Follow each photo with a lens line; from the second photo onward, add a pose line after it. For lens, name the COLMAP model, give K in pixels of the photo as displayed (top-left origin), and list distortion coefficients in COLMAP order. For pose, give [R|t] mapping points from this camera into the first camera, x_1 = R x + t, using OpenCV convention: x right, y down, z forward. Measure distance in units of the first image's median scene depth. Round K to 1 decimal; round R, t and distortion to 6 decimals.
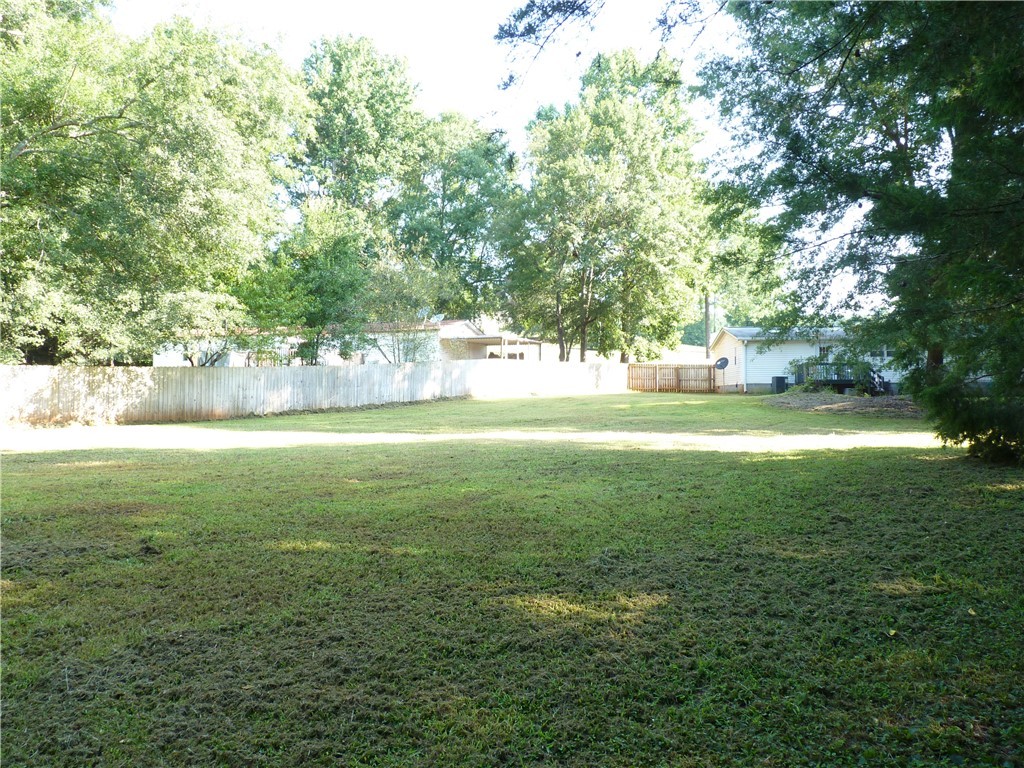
lens RADIAL K [[821.3, 0, 505.0], [0, 821.3, 384.5], [0, 0, 1]] dist [-0.018502, -0.001047]
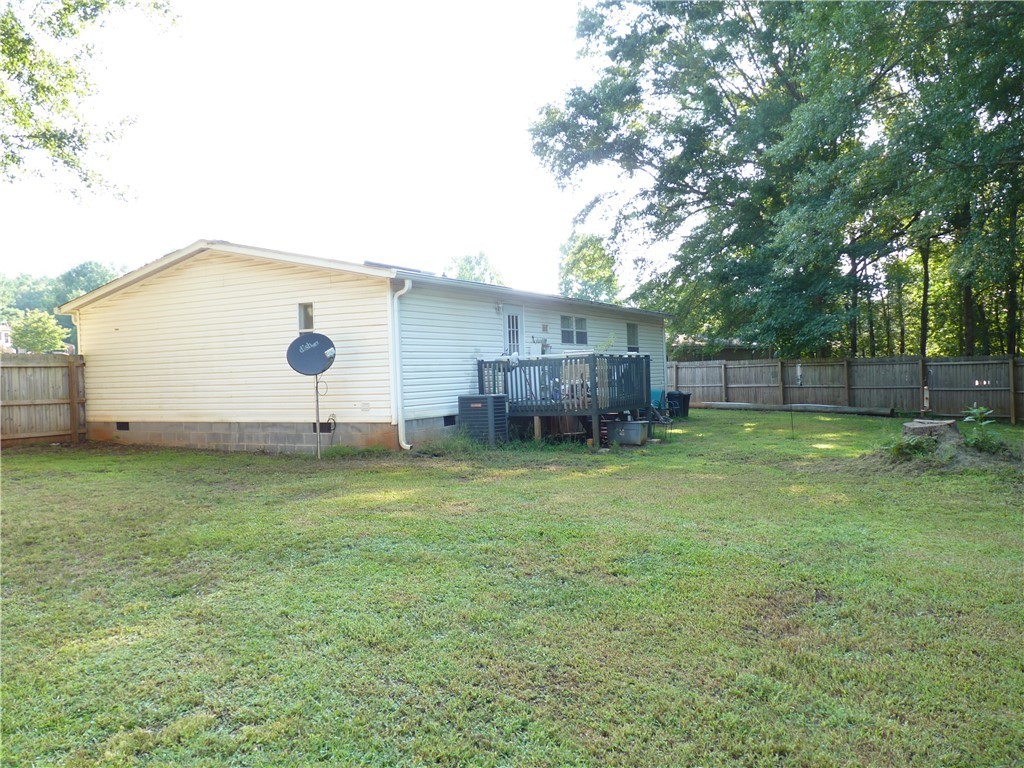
lens RADIAL K [[821.3, 0, 505.0], [0, 821.3, 384.5], [0, 0, 1]] dist [-0.018502, -0.001047]
pose [[0.415802, -0.019020, 0.909256, 0.029871], [0.009333, 0.999818, 0.016646, -0.019047], [-0.909407, 0.001565, 0.415904, 0.812646]]
